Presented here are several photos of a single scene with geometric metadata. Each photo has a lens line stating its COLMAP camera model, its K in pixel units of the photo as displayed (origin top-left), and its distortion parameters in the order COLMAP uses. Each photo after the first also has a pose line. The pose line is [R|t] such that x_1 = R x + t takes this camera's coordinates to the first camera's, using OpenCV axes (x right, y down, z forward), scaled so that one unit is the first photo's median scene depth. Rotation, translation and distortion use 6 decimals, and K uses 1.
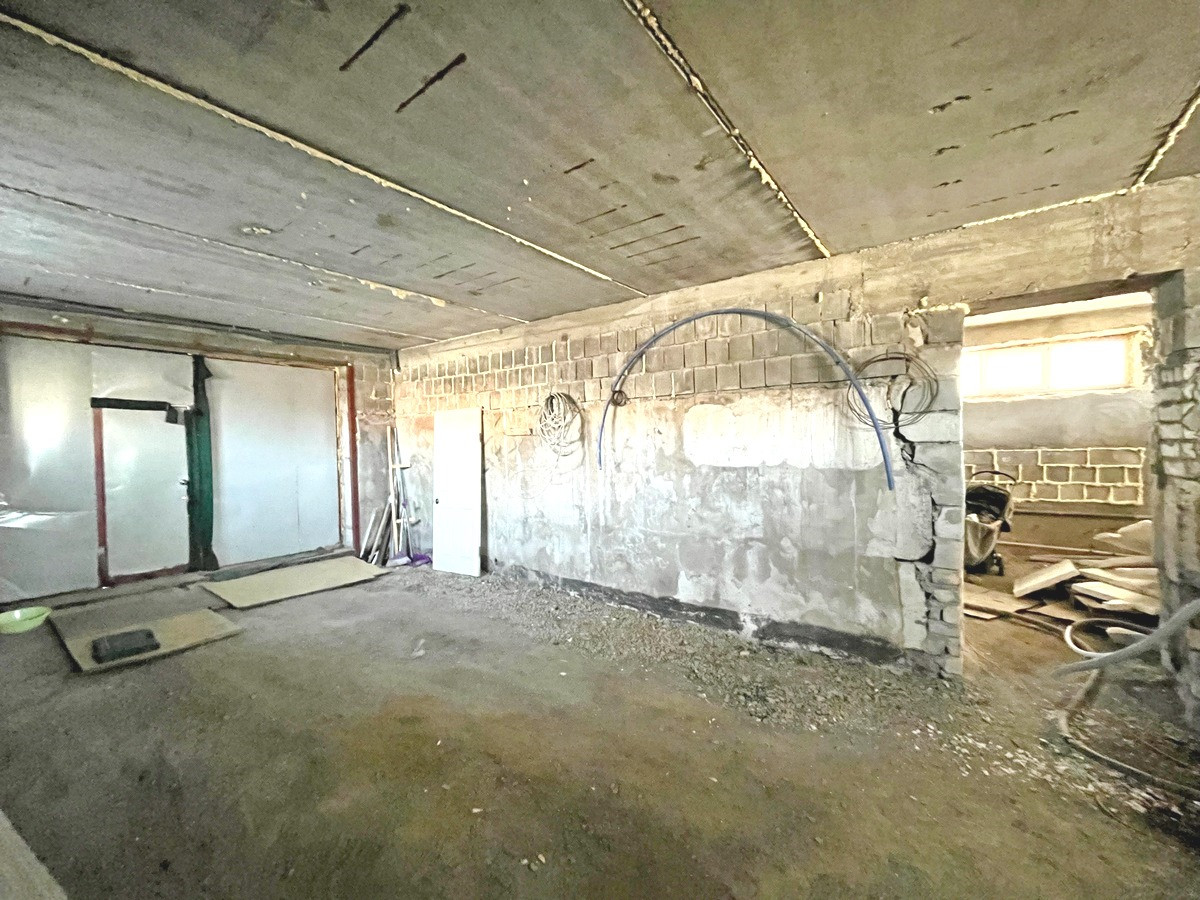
lens RADIAL K [[486.8, 0, 600.2], [0, 486.8, 456.5], [0, 0, 1]] dist [-0.000511, -0.000025]
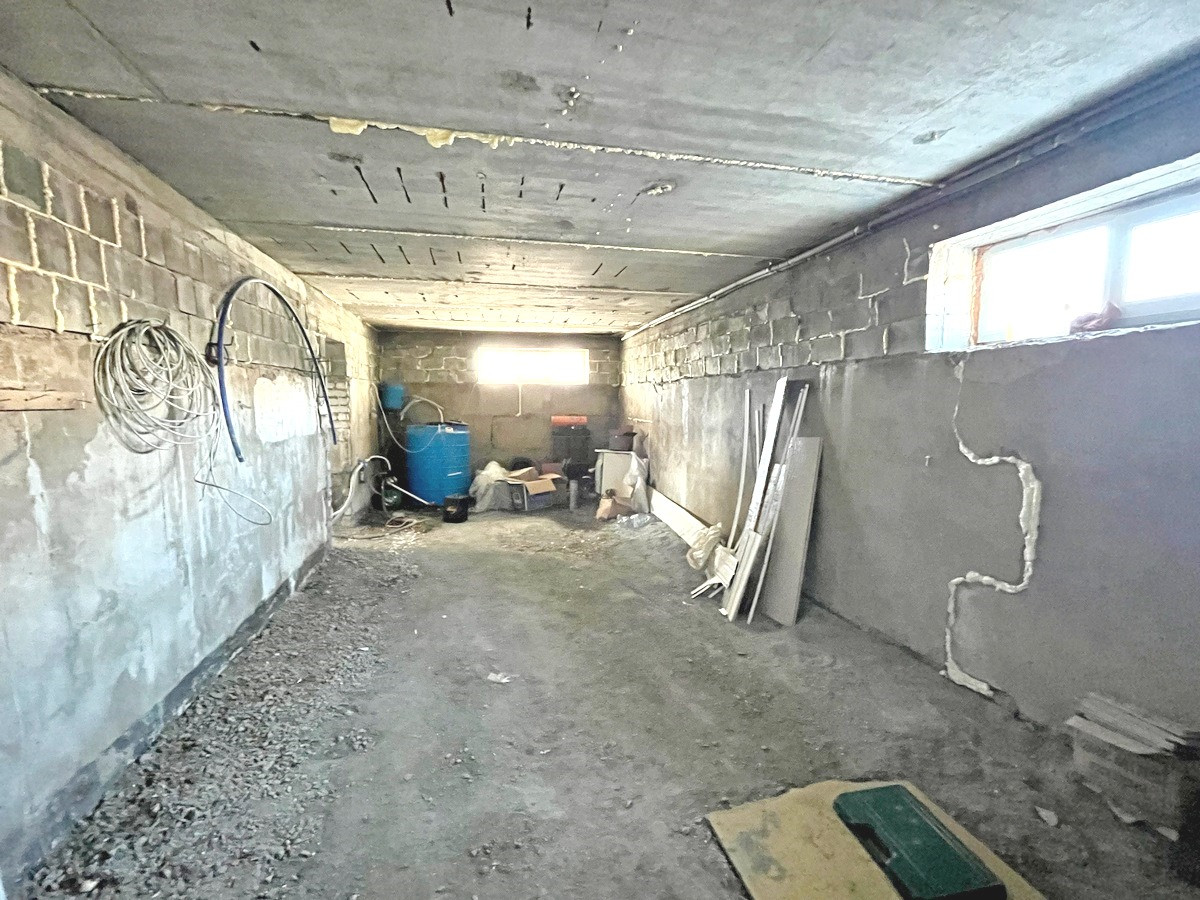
lens RADIAL K [[486.8, 0, 598.0], [0, 486.8, 450.6], [0, 0, 1]] dist [-0.000511, -0.000025]
pose [[-0.760113, -0.055043, 0.647455, -0.823245], [0.024273, 0.993305, 0.112941, -0.053322], [-0.649337, 0.101564, -0.753688, 1.209343]]
